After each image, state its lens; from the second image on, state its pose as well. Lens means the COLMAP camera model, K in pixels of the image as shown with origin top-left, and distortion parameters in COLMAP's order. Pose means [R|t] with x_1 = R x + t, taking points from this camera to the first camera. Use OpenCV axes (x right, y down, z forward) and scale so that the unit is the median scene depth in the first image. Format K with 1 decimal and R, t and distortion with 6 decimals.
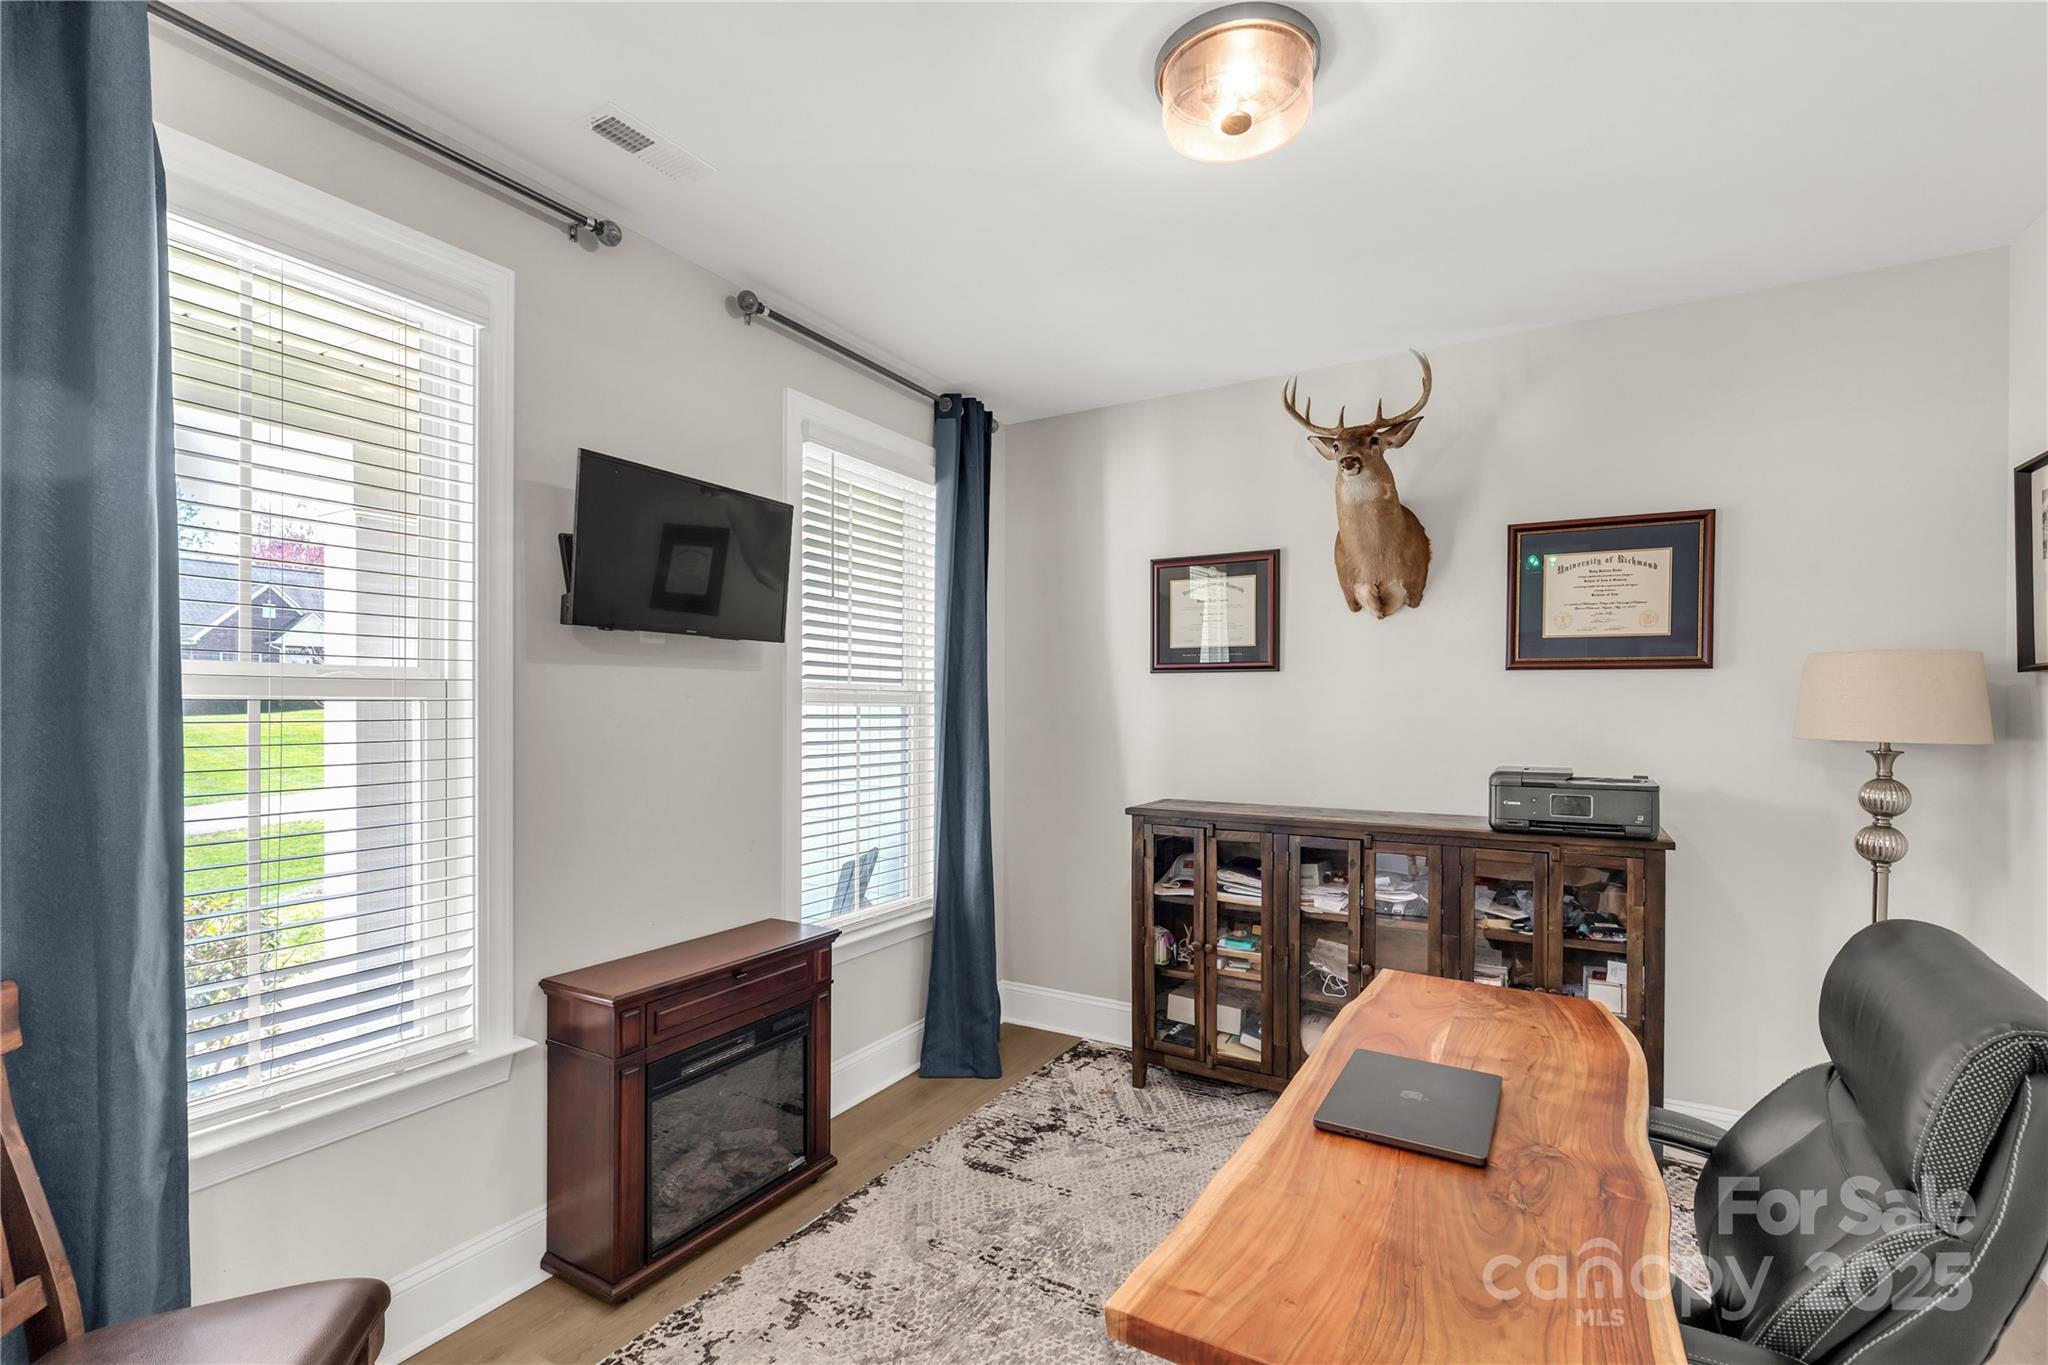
lens RADIAL K [[931.2, 0, 1016.7], [0, 931.2, 703.9], [0, 0, 1]] dist [0.009120, -0.000722]
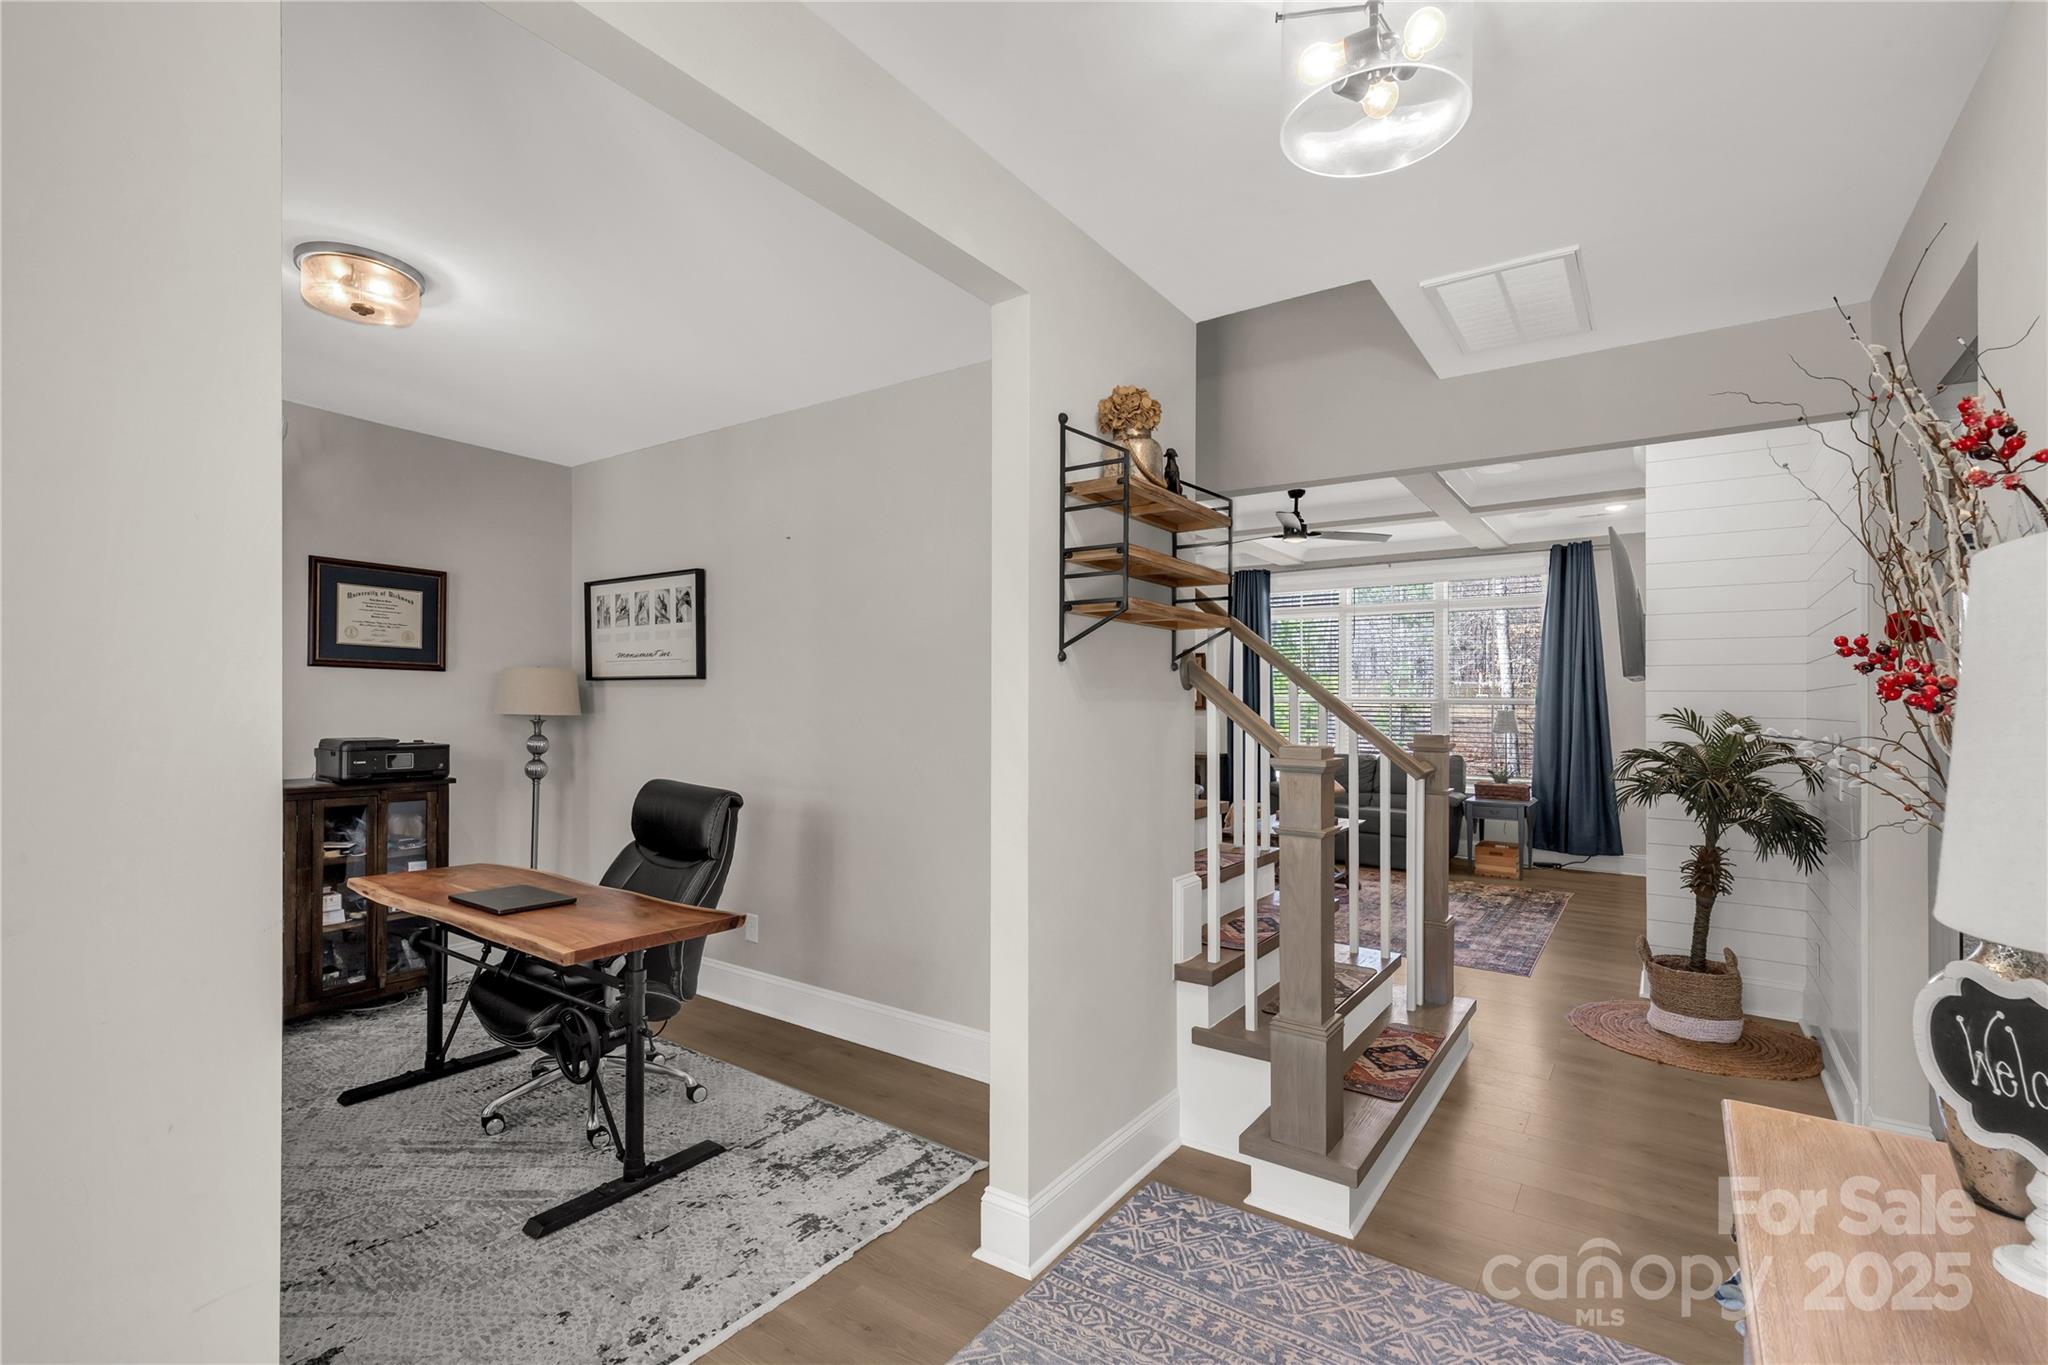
lens RADIAL K [[931.2, 0, 1035.9], [0, 931.2, 699.4], [0, 0, 1]] dist [0.009120, -0.000722]
pose [[0.058437, 0.005468, 0.998276, -0.776785], [-0.008161, 0.999954, -0.005000, 0.008969], [-0.998258, -0.007855, 0.058479, -0.097477]]
